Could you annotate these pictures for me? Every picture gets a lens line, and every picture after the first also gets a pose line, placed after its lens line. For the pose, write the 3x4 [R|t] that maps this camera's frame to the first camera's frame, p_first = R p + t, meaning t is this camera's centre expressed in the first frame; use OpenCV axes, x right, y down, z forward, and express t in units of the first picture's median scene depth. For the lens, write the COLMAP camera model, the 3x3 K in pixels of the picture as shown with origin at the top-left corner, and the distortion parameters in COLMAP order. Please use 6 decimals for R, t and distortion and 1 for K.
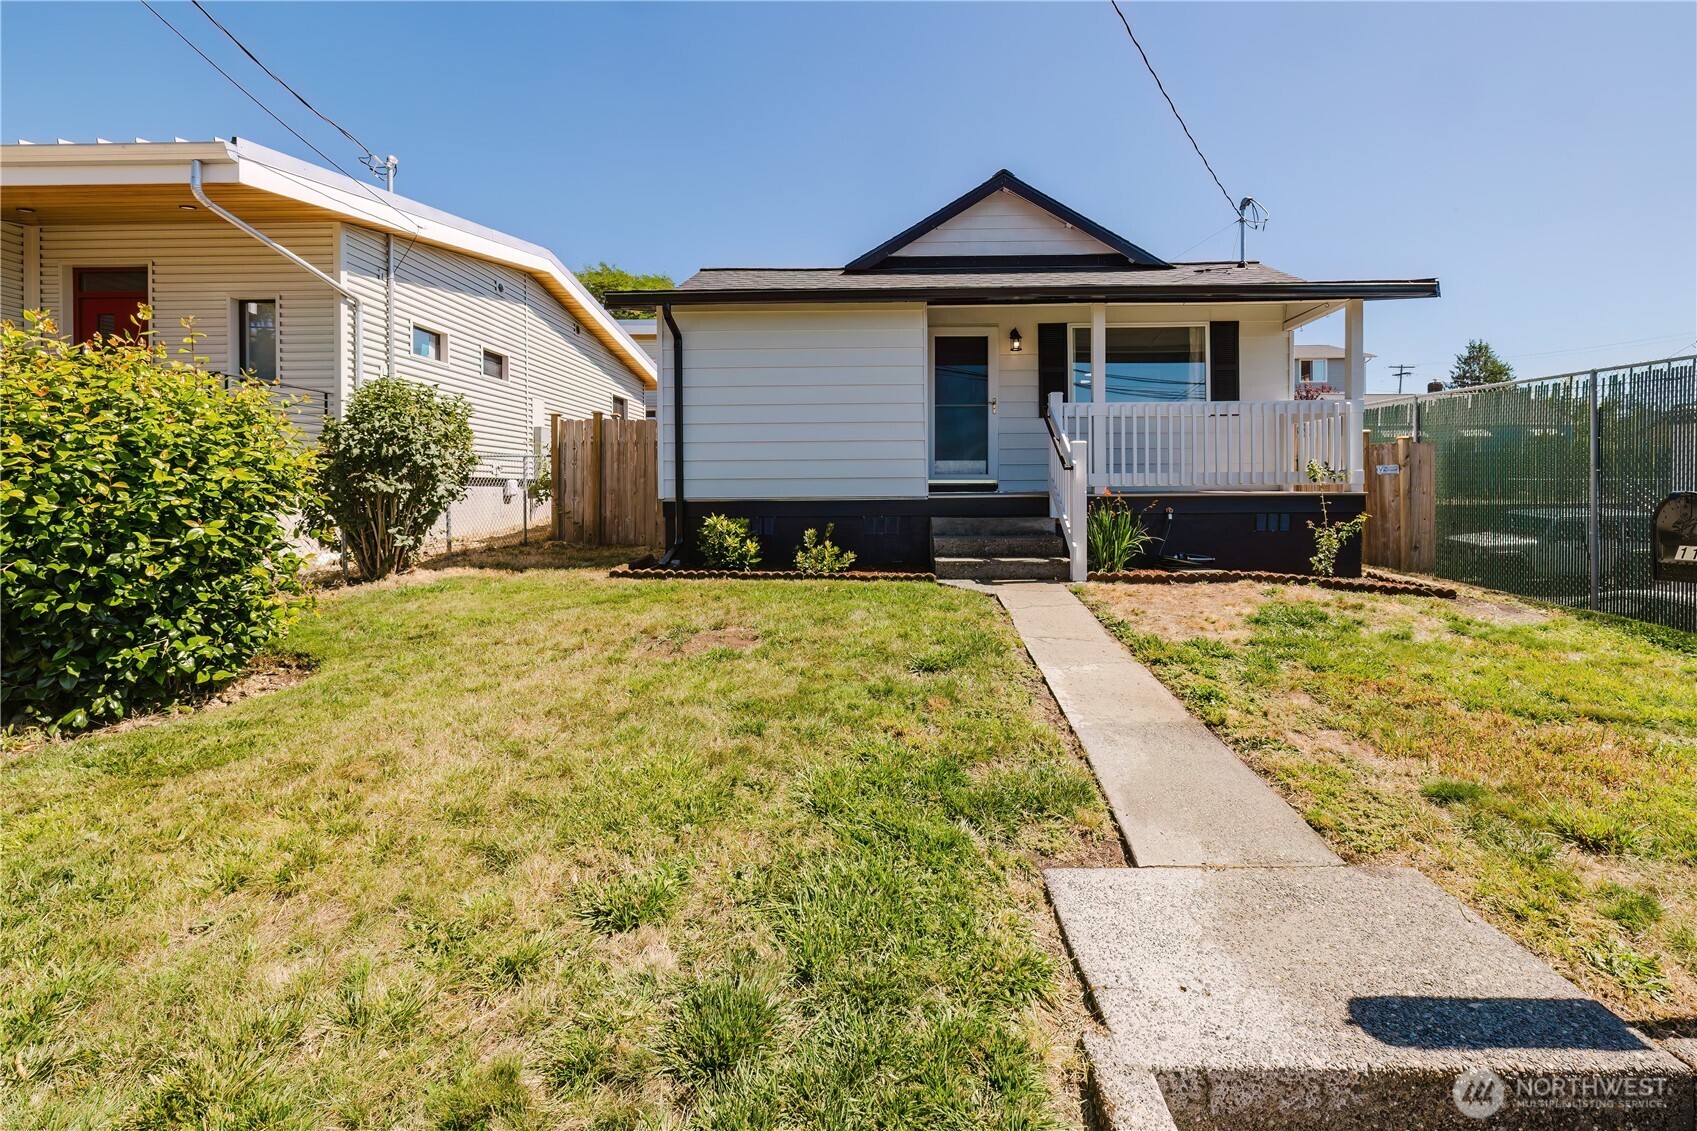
lens RADIAL K [[735.0, 0, 849.2], [0, 735.0, 518.0], [0, 0, 1]] dist [0.000209, 0.000298]
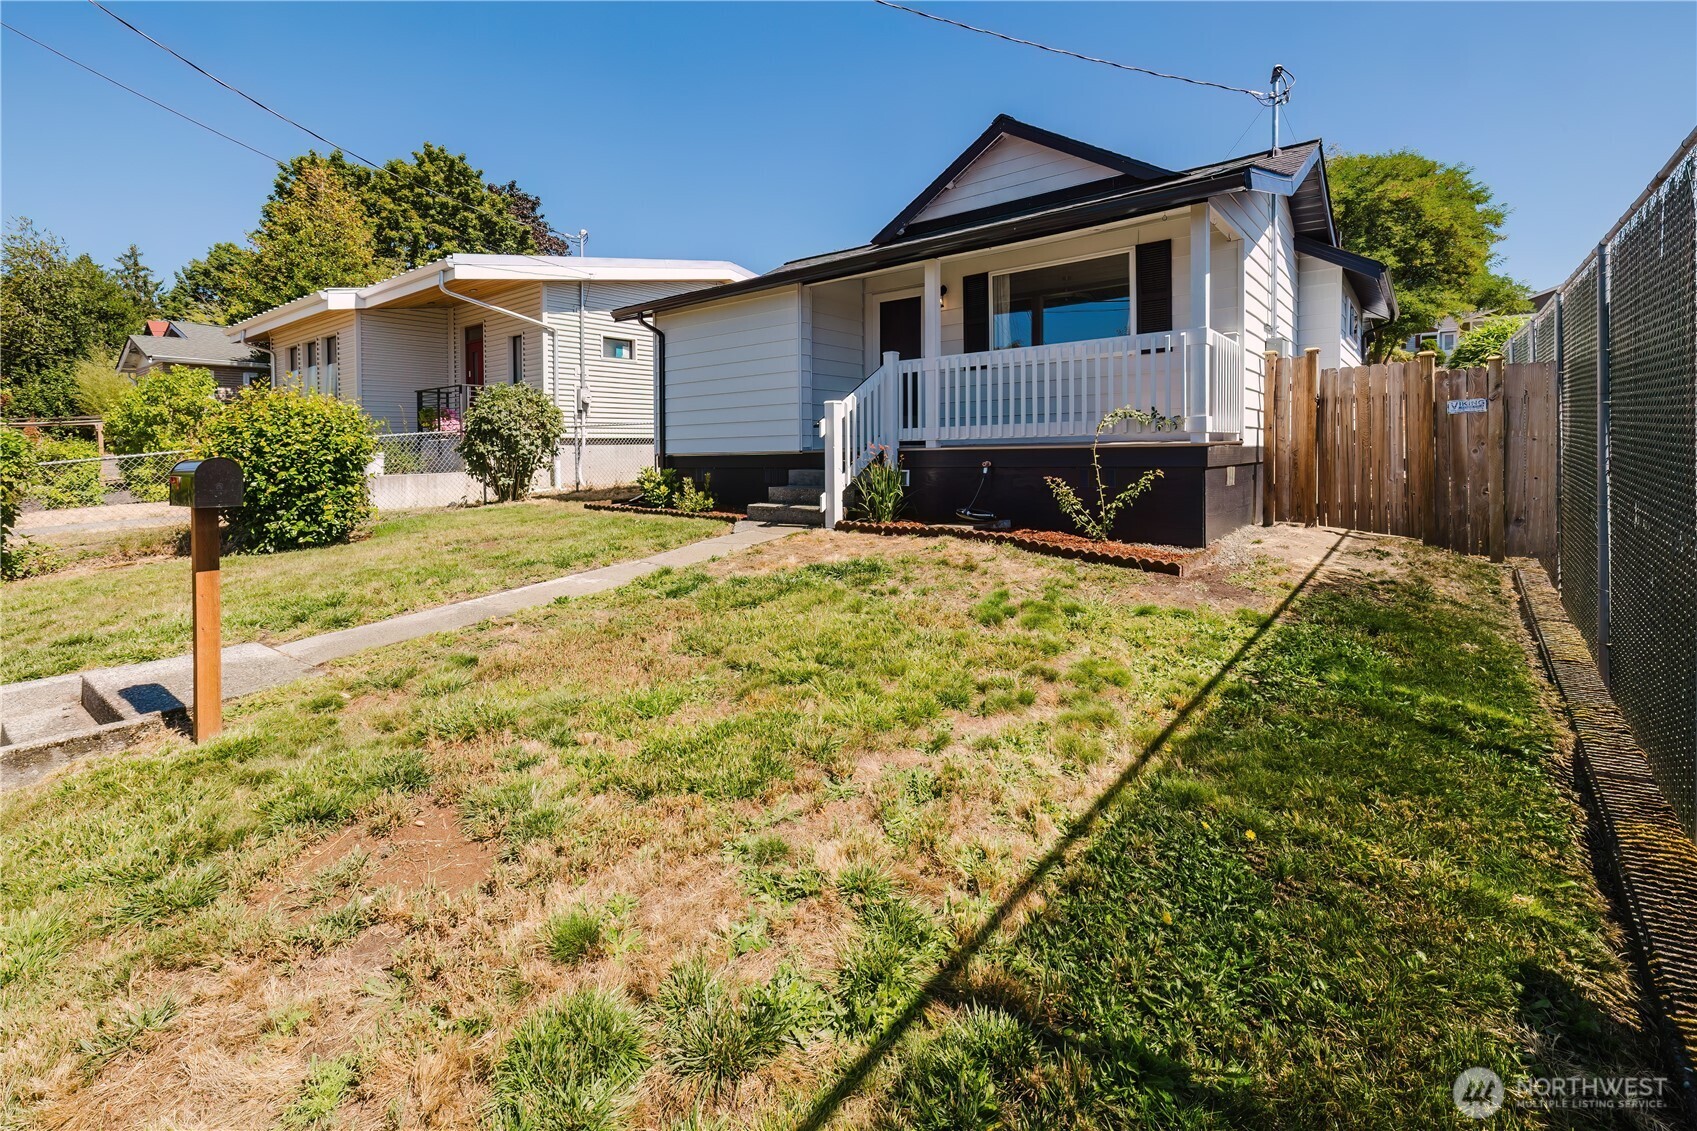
lens RADIAL K [[761.0, 0, 848.1], [0, 761.0, 470.4], [0, 0, 1]] dist [-0.000009, -0.000001]
pose [[0.792597, 0.009084, -0.609678, 0.782299], [-0.005719, 0.999956, 0.007465, -0.007732], [0.609719, -0.002430, 0.792614, 0.083029]]
